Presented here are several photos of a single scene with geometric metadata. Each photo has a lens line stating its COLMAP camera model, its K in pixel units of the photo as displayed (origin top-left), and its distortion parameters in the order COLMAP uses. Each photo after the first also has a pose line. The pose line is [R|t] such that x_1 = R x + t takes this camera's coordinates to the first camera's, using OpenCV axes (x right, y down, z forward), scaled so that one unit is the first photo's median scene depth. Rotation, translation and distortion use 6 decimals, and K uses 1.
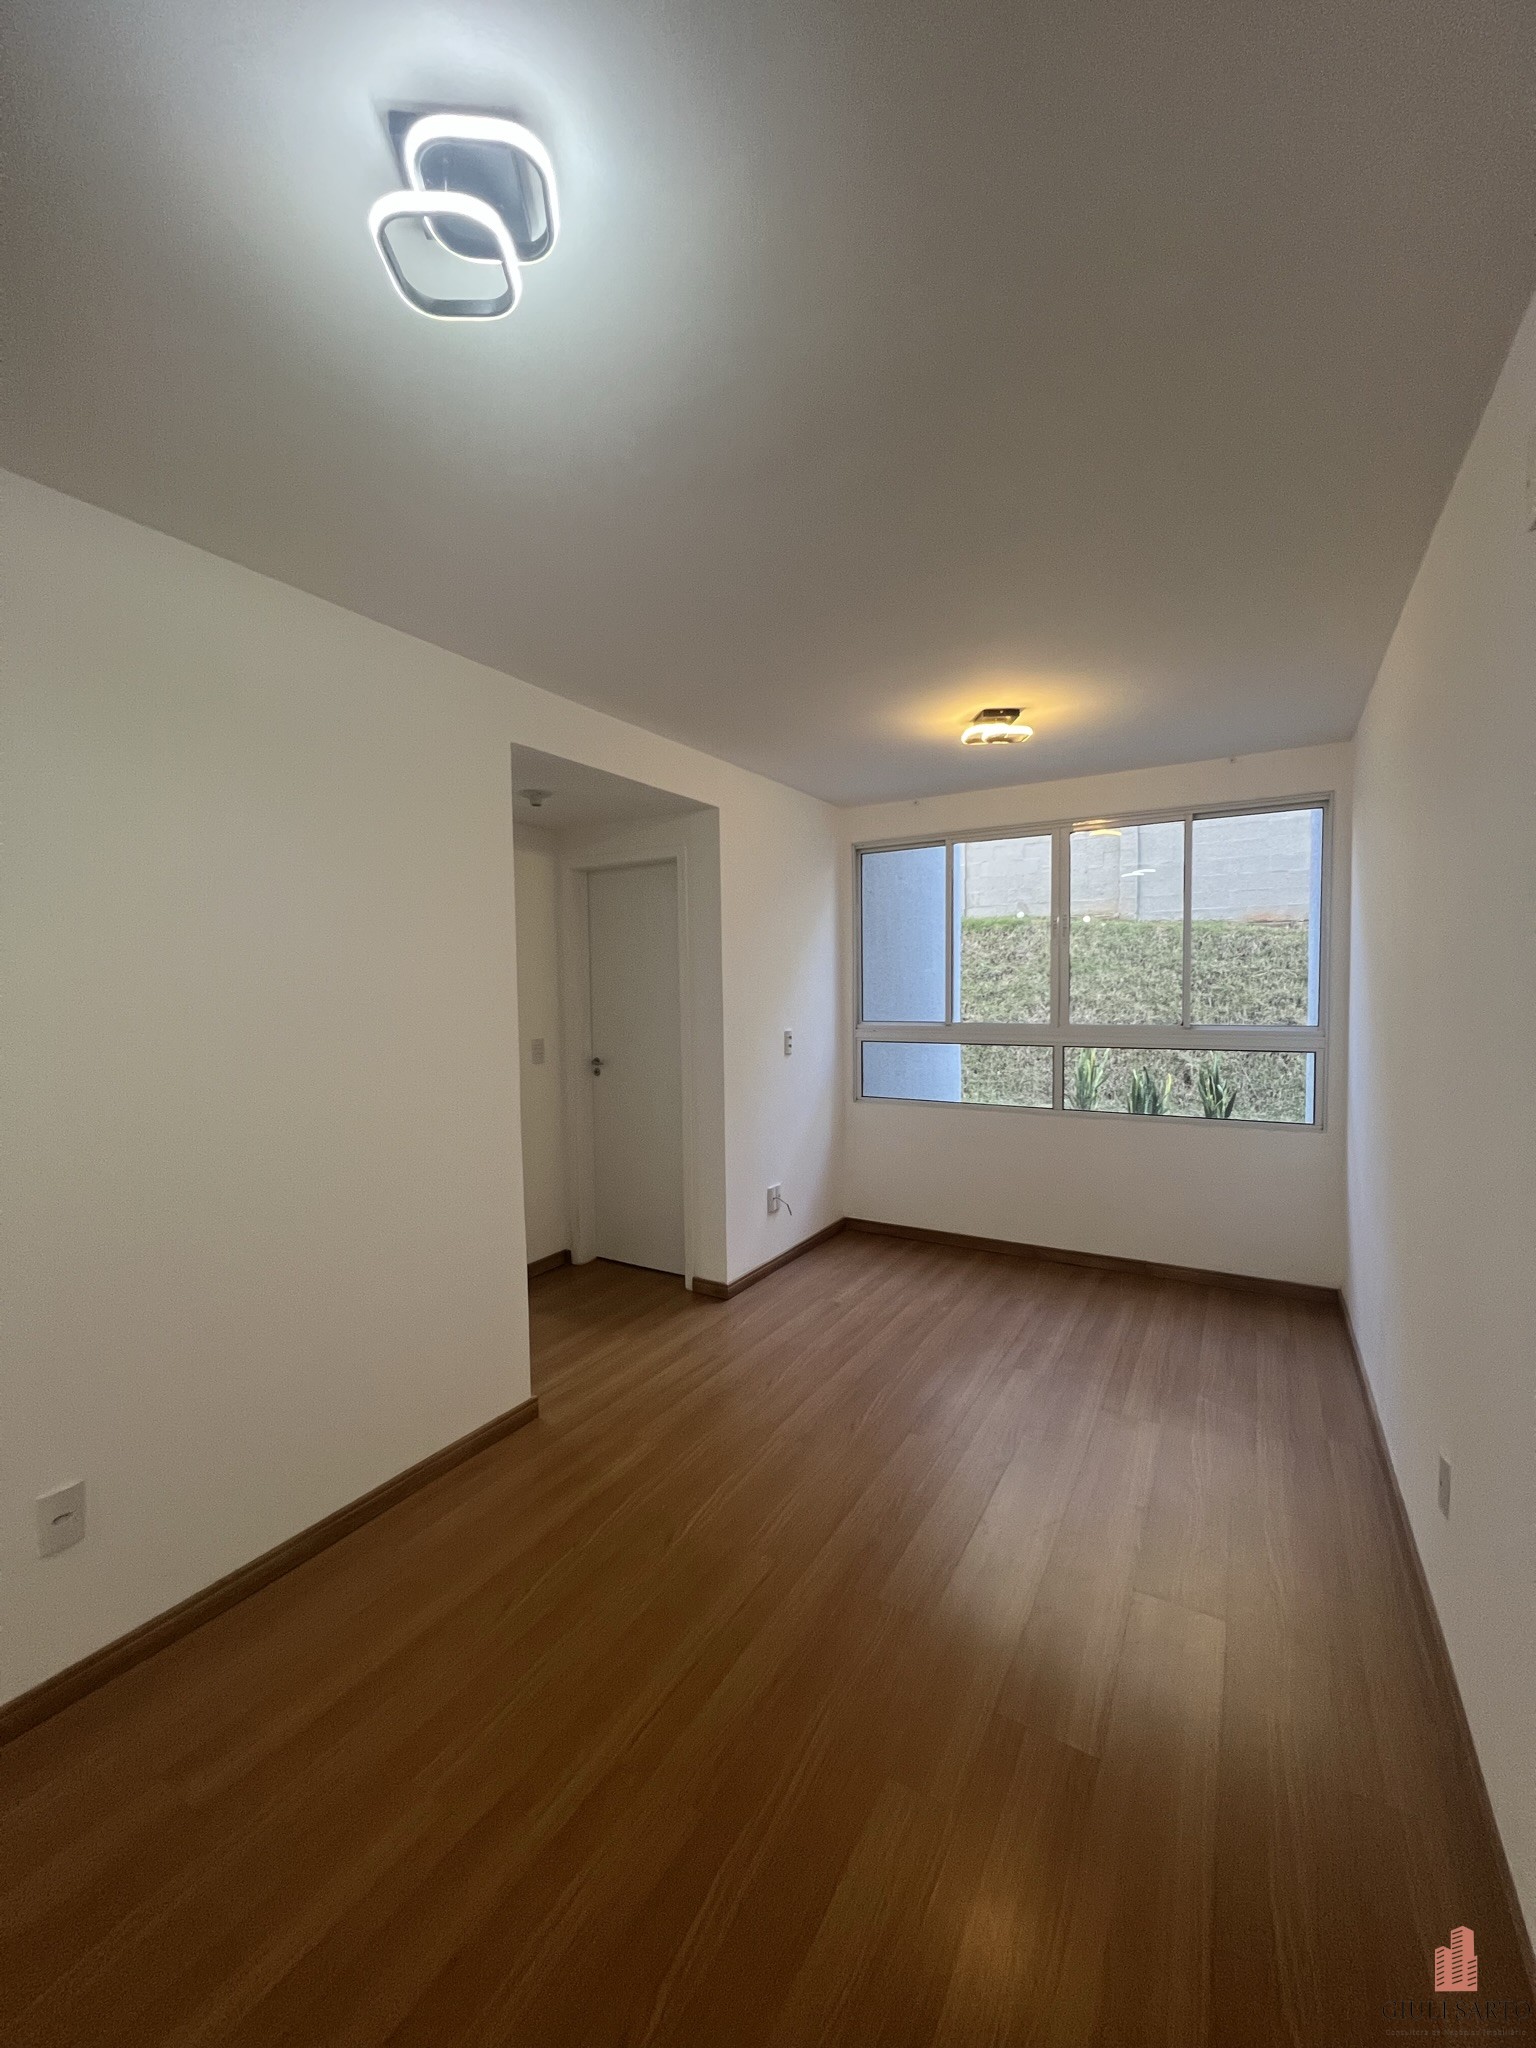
lens RADIAL K [[817.7, 0, 762.7], [0, 817.7, 1031.2], [0, 0, 1]] dist [-0.004154, 0.001154]
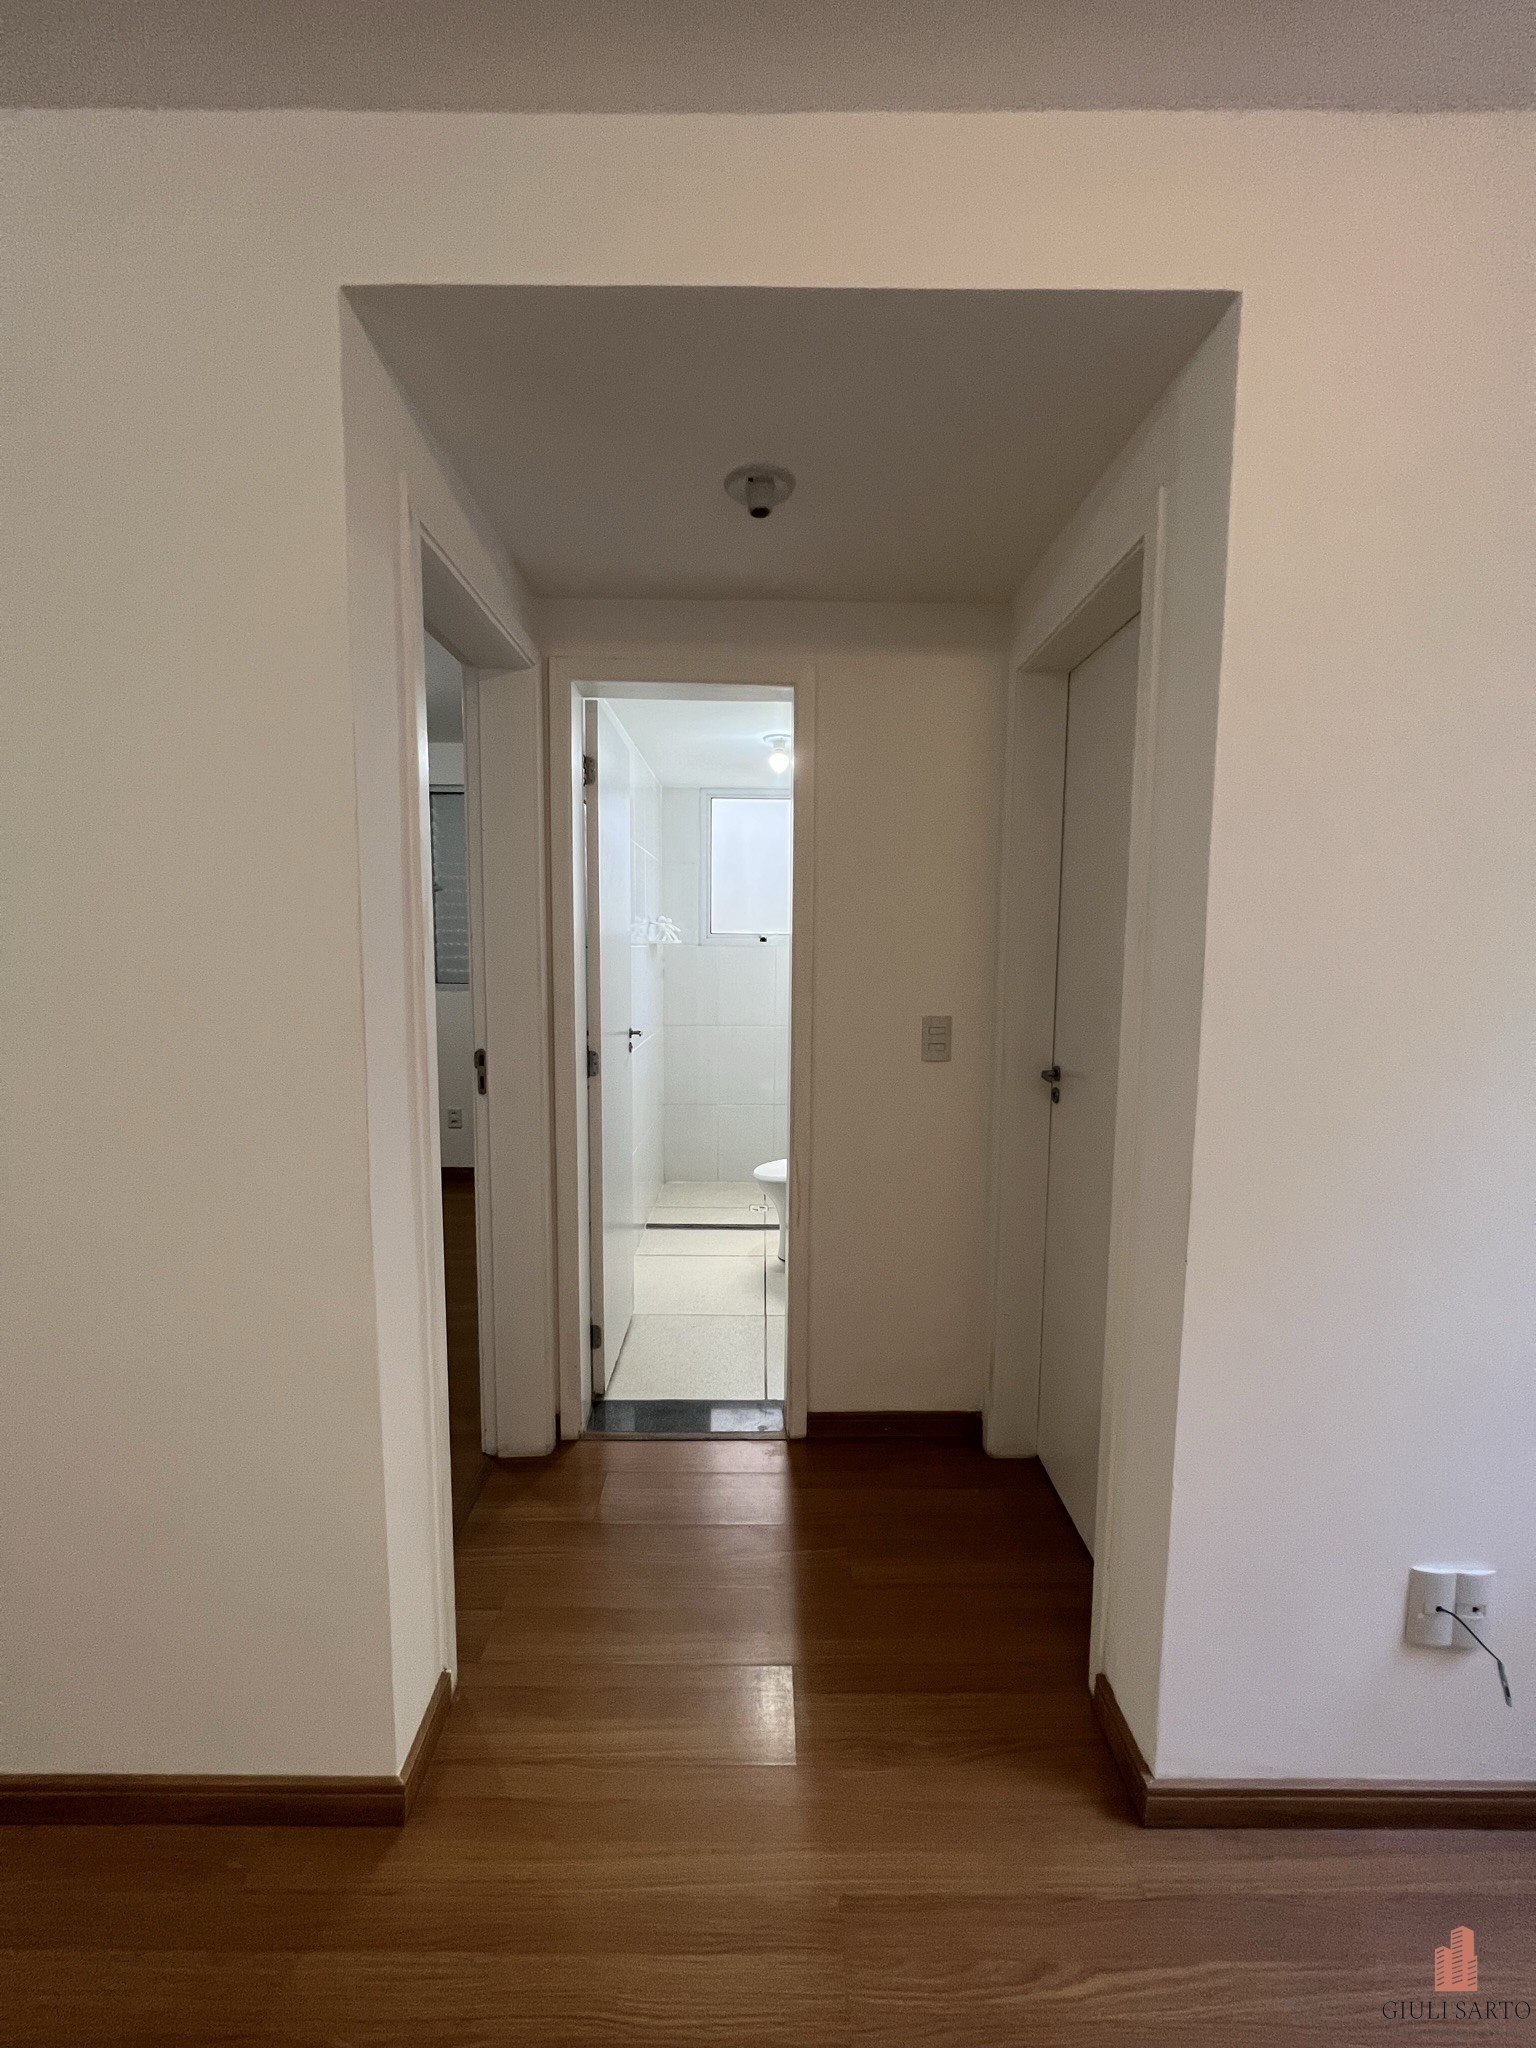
lens RADIAL K [[817.7, 0, 761.6], [0, 817.7, 1026.0], [0, 0, 1]] dist [-0.004154, 0.001154]
pose [[0.512439, 0.107579, -0.851958, 0.119277], [-0.057944, 0.994192, 0.090687, -0.025582], [0.856766, 0.002894, 0.515697, 0.623363]]
